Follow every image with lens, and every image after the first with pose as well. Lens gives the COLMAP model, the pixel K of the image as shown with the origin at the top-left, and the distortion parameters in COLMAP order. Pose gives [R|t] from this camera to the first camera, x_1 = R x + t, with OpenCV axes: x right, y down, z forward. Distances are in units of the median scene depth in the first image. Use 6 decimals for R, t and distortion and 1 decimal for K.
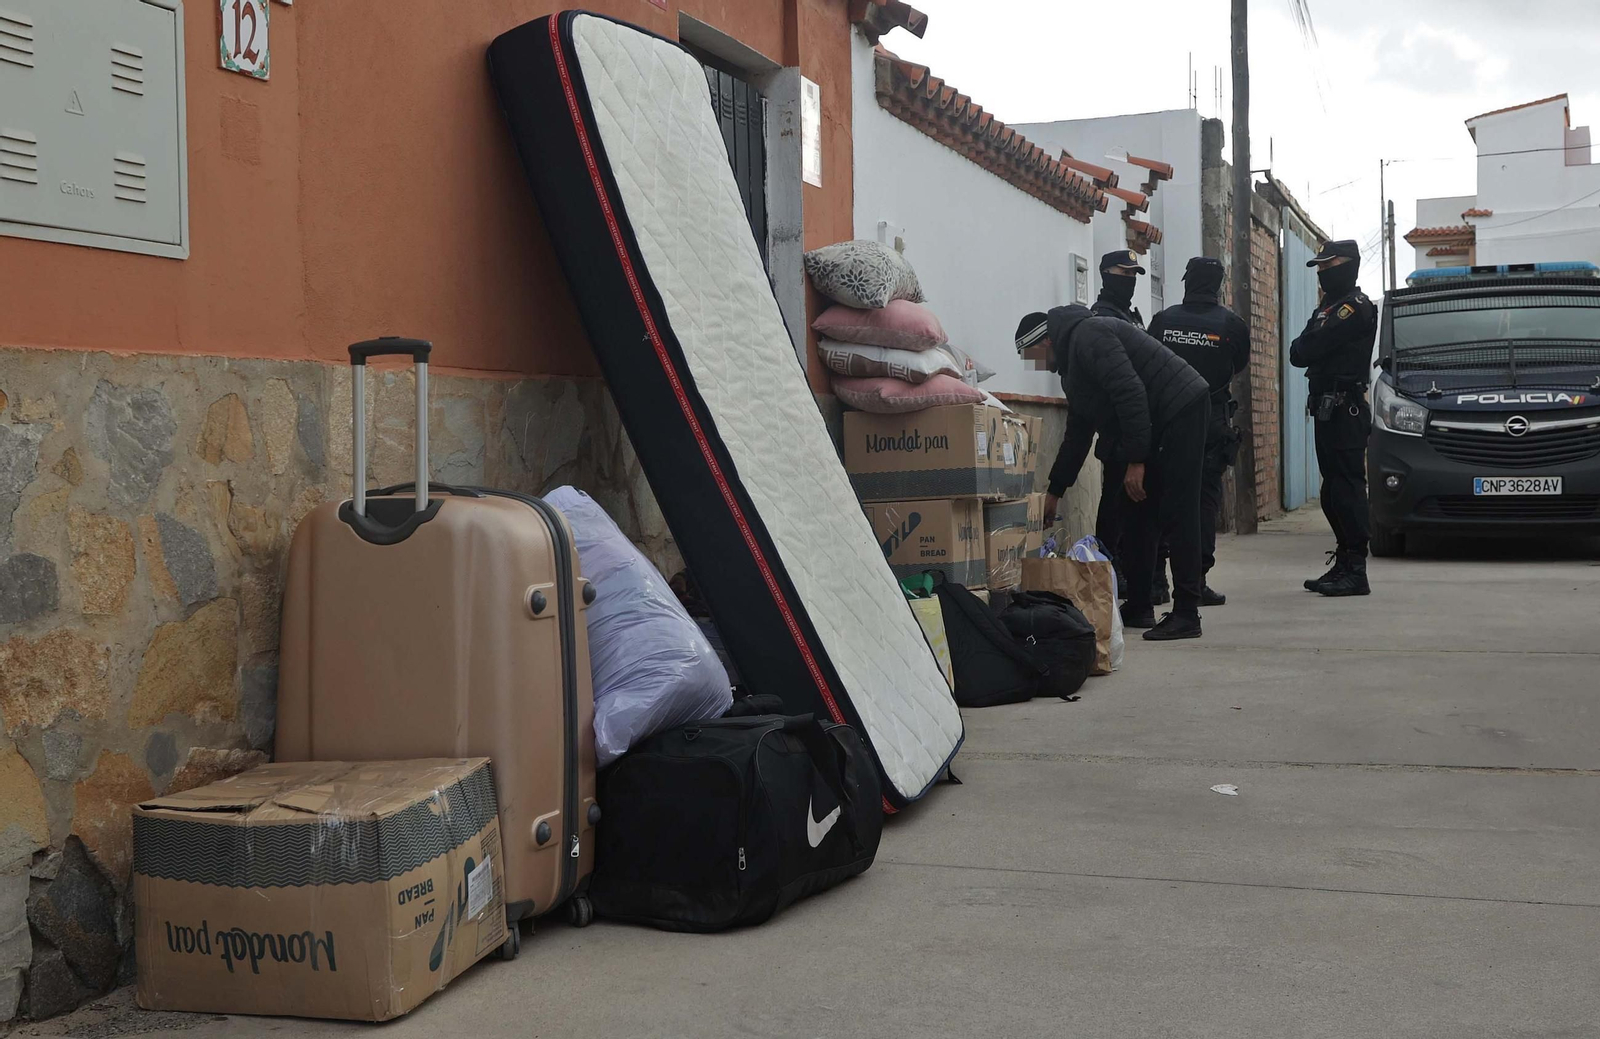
lens RADIAL K [[1967.5, 0, 755.8], [0, 1967.5, 483.3], [0, 0, 1]] dist [0.012495, -0.003605]
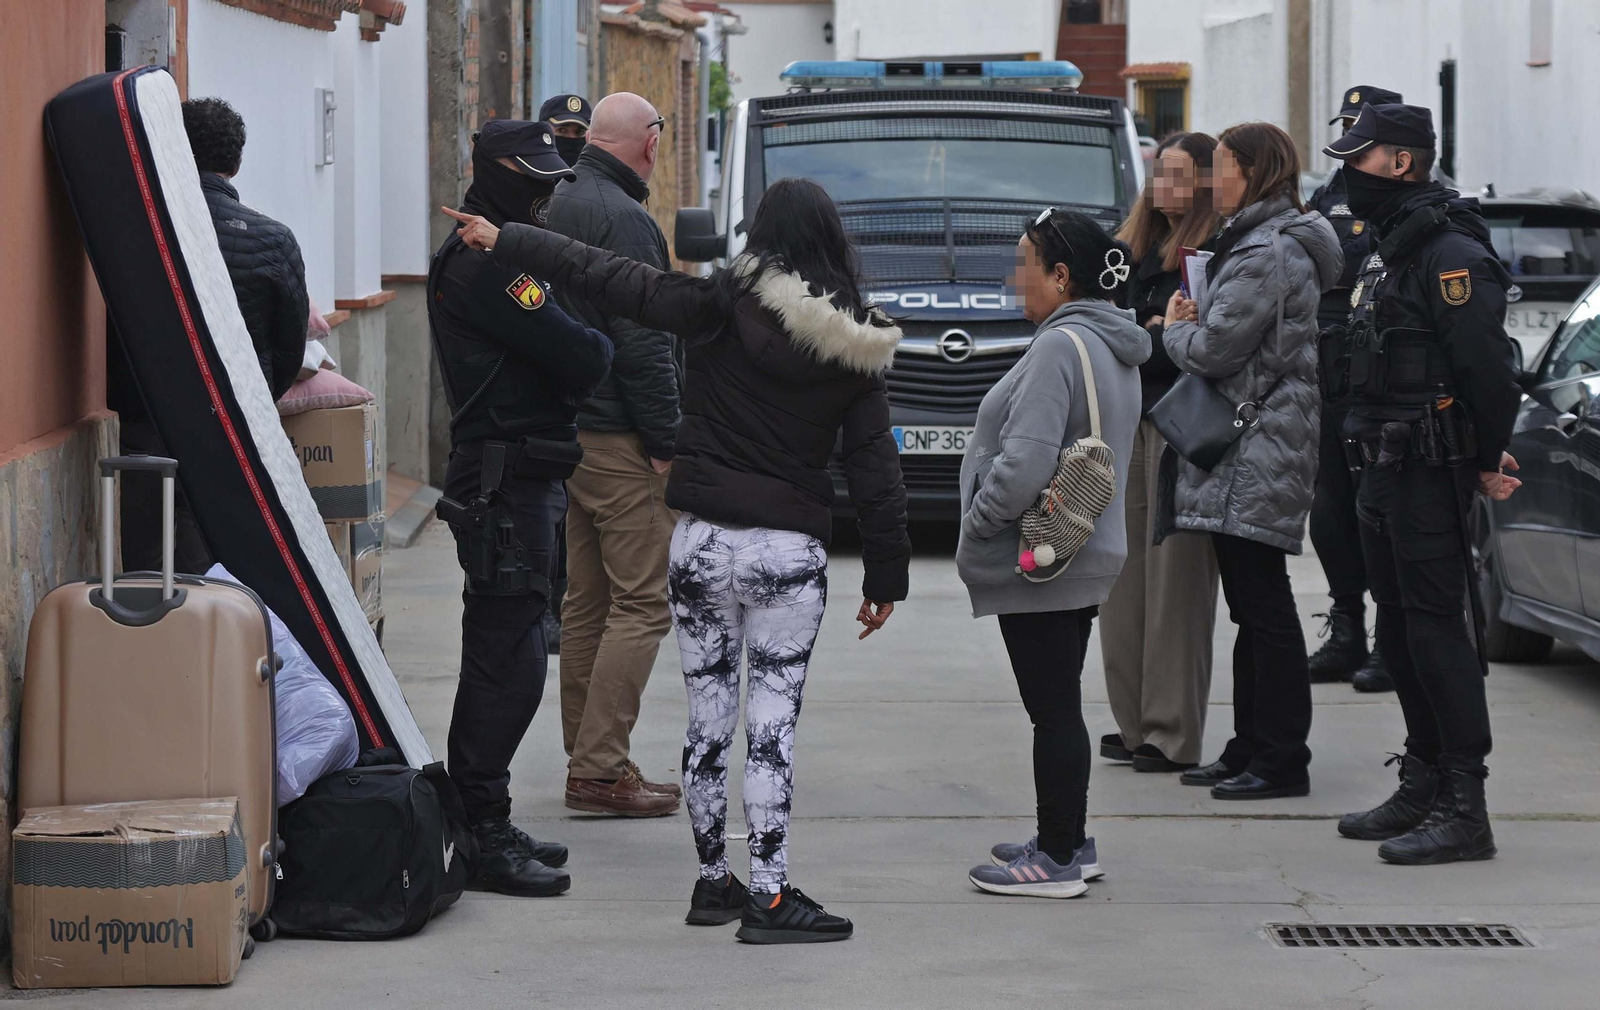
lens RADIAL K [[3319.2, 0, 800.0], [0, 3319.2, 505.0], [0, 0, 1]] dist [0.033942, 0.194015]
pose [[0.948489, 0.006290, 0.316748, -0.415044], [-0.013891, 0.999667, 0.021743, -0.086688], [-0.316505, -0.025023, 0.948261, -0.993346]]
